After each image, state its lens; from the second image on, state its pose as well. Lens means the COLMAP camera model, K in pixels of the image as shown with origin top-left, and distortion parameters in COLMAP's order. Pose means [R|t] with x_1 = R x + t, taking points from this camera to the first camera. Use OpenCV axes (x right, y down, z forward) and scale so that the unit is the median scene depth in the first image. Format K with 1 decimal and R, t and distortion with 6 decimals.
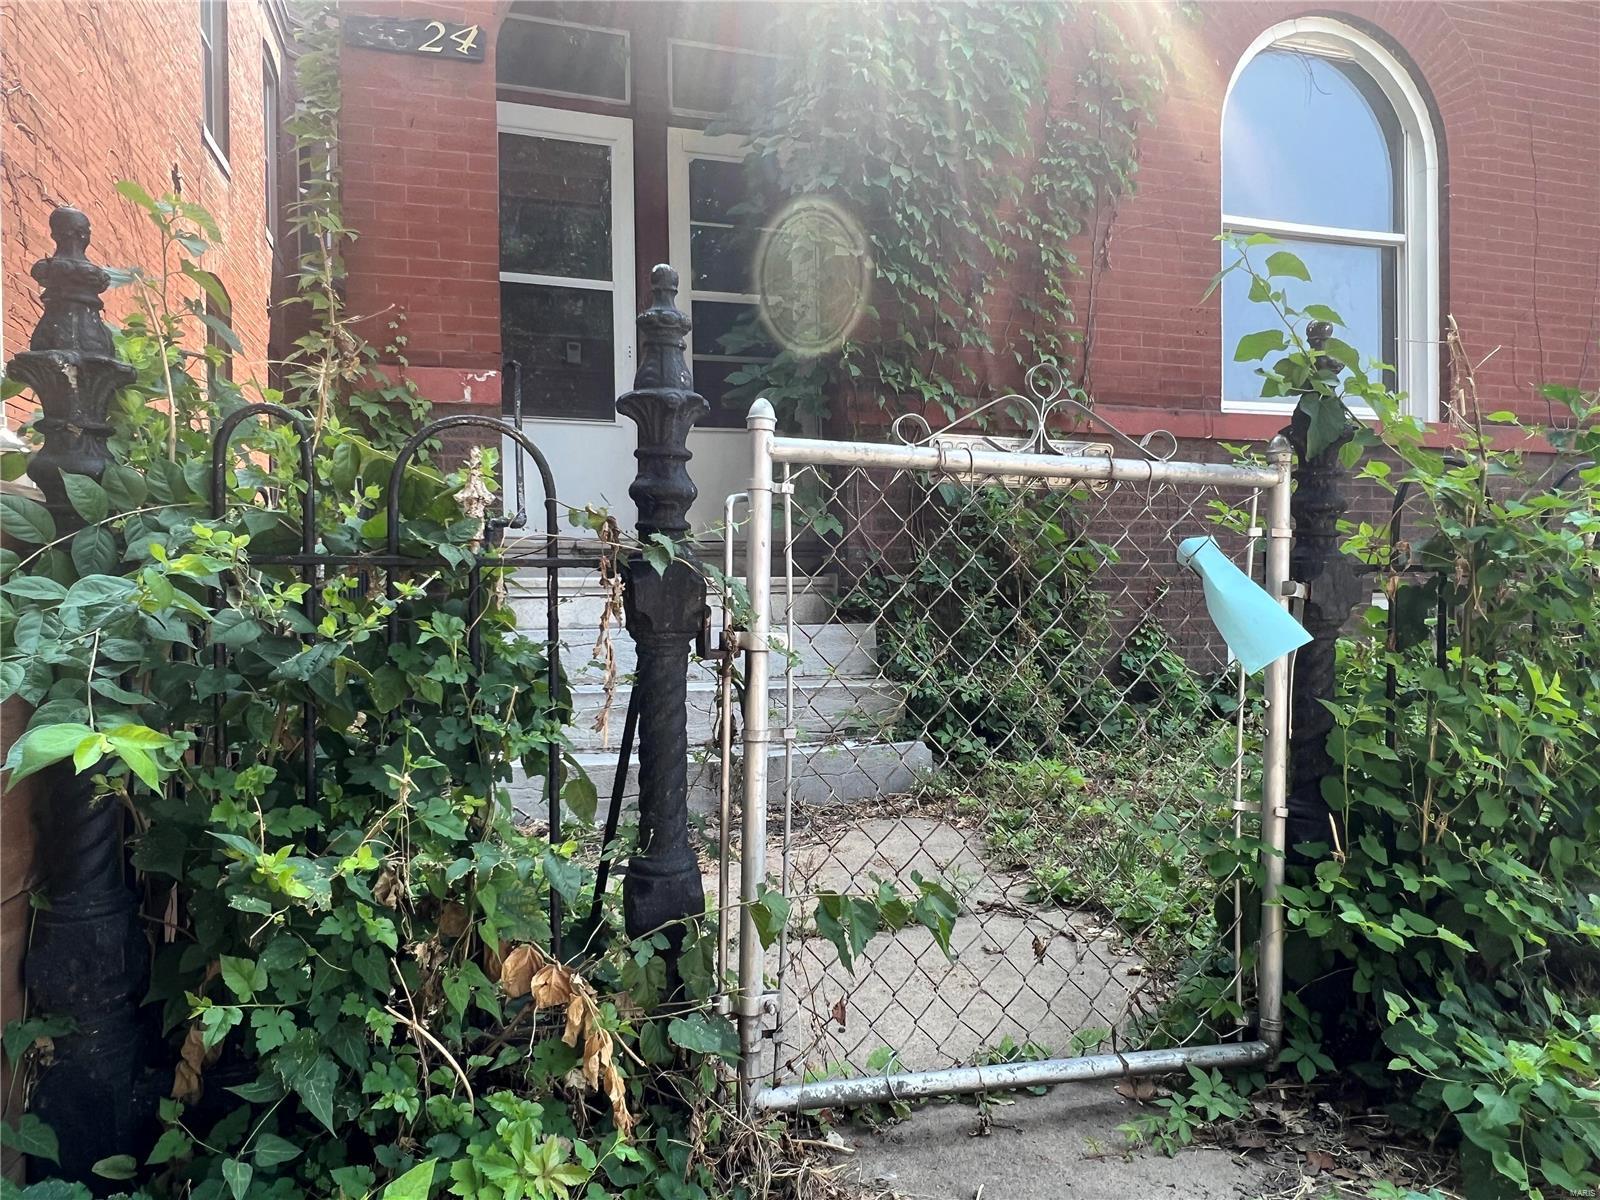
lens RADIAL K [[1019.6, 0, 791.3], [0, 1019.6, 602.9], [0, 0, 1]] dist [0.007393, -0.002962]
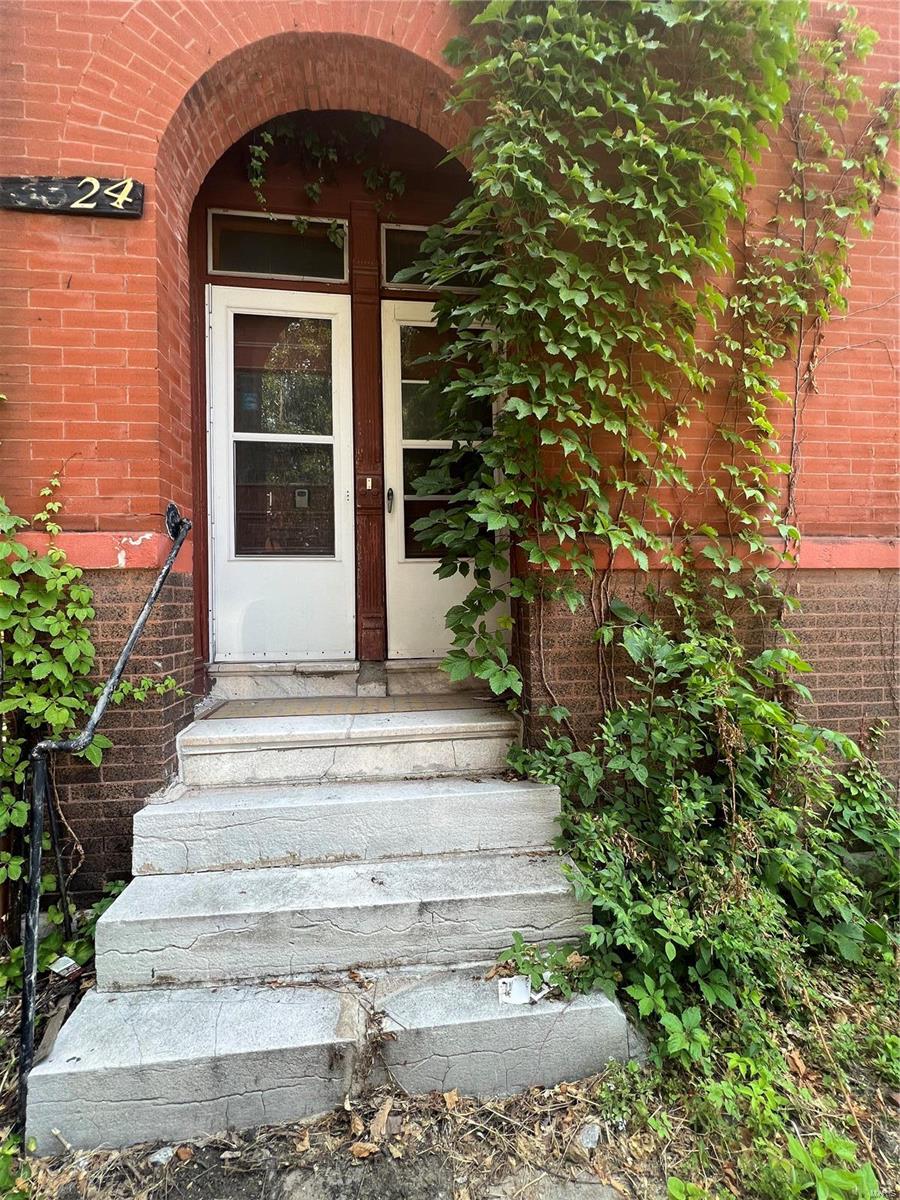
lens RADIAL K [[536.7, 0, 457.0], [0, 536.7, 599.0], [0, 0, 1]] dist [0.001921, 0.000995]
pose [[0.986994, -0.005535, -0.160662, 0.066421], [0.003627, 0.999919, -0.012163, -0.139250], [0.160716, 0.011422, 0.986935, 0.481526]]
